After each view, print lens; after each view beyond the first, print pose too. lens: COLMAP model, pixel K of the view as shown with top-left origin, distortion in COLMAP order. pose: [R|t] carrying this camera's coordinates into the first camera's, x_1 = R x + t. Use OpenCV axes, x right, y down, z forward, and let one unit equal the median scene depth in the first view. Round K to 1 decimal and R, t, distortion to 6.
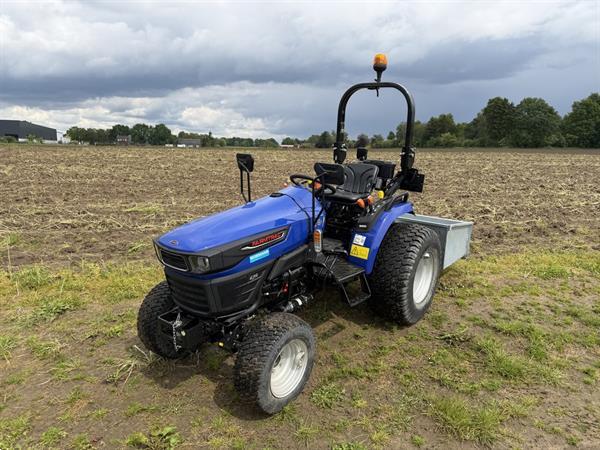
lens RADIAL K [[420.7, 0, 305.7], [0, 420.7, 237.6], [0, 0, 1]] dist [0.052735, -0.069085]
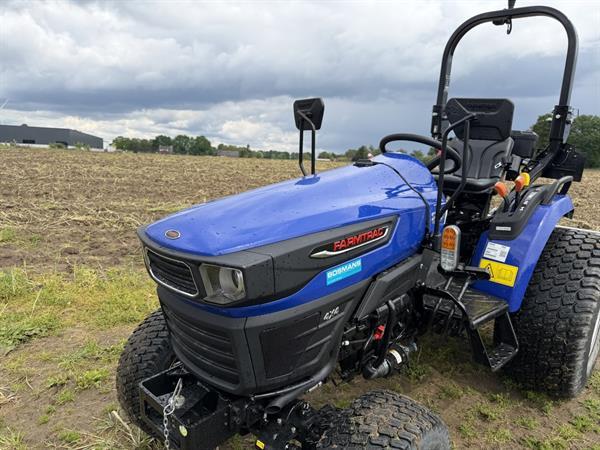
lens RADIAL K [[424.9, 0, 300.0], [0, 424.9, 225.0], [0, 0, 1]] dist [0.065328, -0.124335]
pose [[0.995041, 0.040299, -0.090940, -0.037036], [-0.046045, 0.997013, -0.062006, 0.007149], [0.088170, 0.065886, 0.993924, 0.155012]]
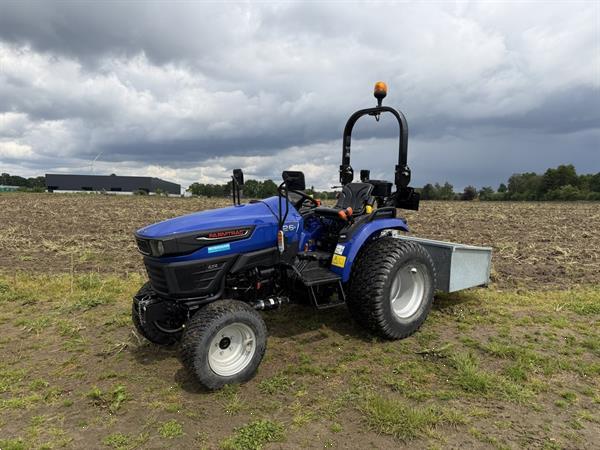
lens RADIAL K [[422.9, 0, 304.0], [0, 422.9, 241.6], [0, 0, 1]] dist [0.055705, -0.079736]
pose [[0.970820, 0.023543, -0.238649, 0.118639], [-0.050900, 0.992724, -0.109126, 0.042647], [0.234344, 0.118089, 0.964955, -0.015198]]
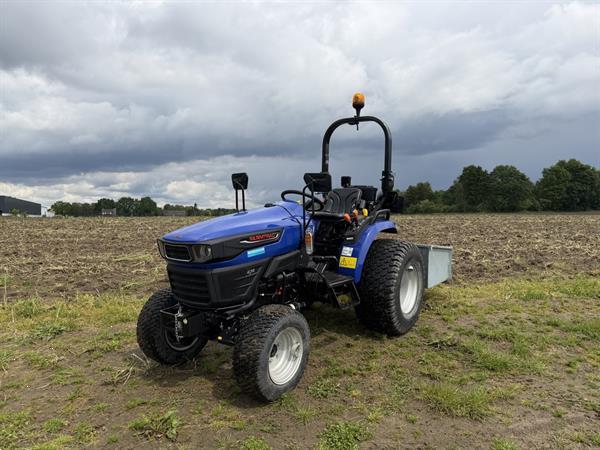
lens RADIAL K [[422.9, 0, 304.0], [0, 422.9, 241.6], [0, 0, 1]] dist [0.055705, -0.079736]
pose [[0.999198, -0.023529, 0.032387, -0.006589], [0.028177, 0.988057, -0.151492, 0.056958], [-0.028435, 0.152283, 0.987928, -0.024967]]
